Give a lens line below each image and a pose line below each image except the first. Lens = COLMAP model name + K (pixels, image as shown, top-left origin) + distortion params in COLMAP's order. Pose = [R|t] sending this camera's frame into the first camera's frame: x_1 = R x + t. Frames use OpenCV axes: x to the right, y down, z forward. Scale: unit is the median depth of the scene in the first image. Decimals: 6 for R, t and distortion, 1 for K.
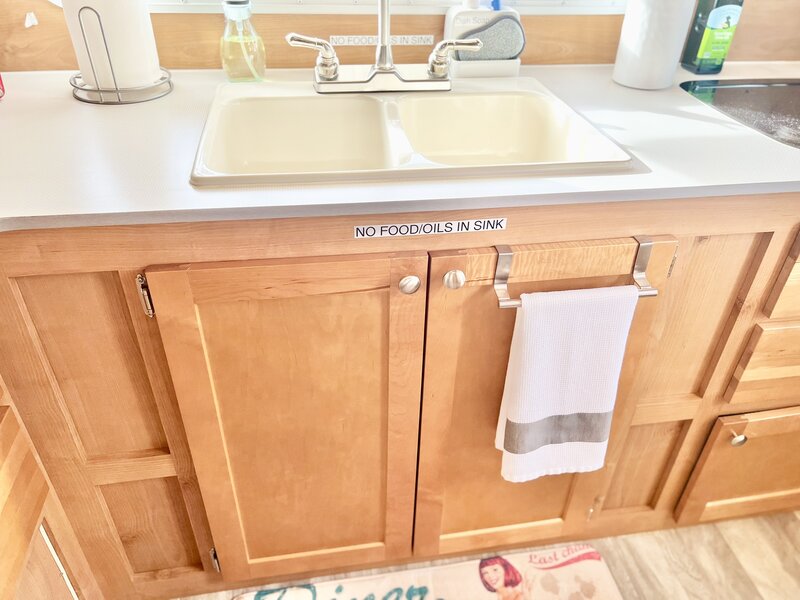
lens RADIAL K [[610.0, 0, 400.0], [0, 610.0, 300.0], [0, 0, 1]] dist [-0.005493, -0.013659]
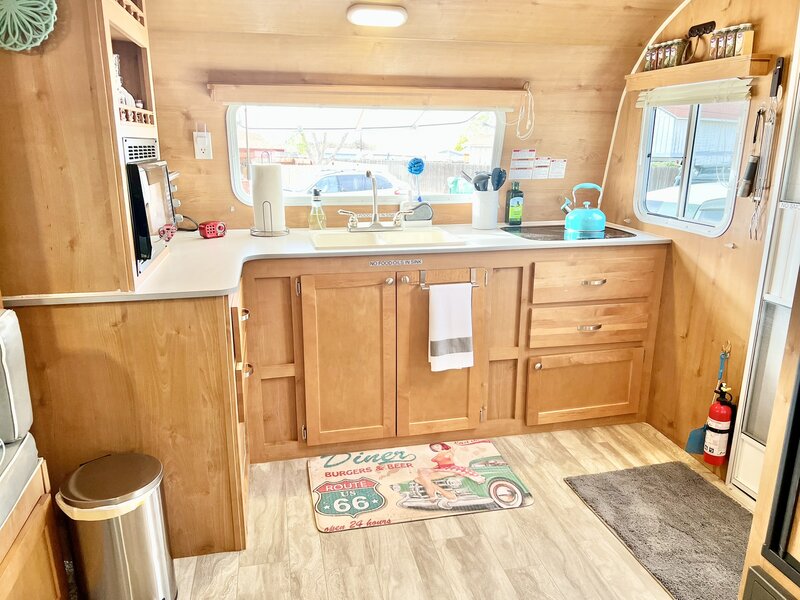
lens RADIAL K [[610.0, 0, 400.0], [0, 610.0, 300.0], [0, 0, 1]] dist [-0.005493, -0.013659]
pose [[0.998516, -0.034954, 0.041771, -0.047375], [0.047202, 0.937983, -0.343453, 0.858045], [-0.027176, 0.344915, 0.938240, -1.363106]]
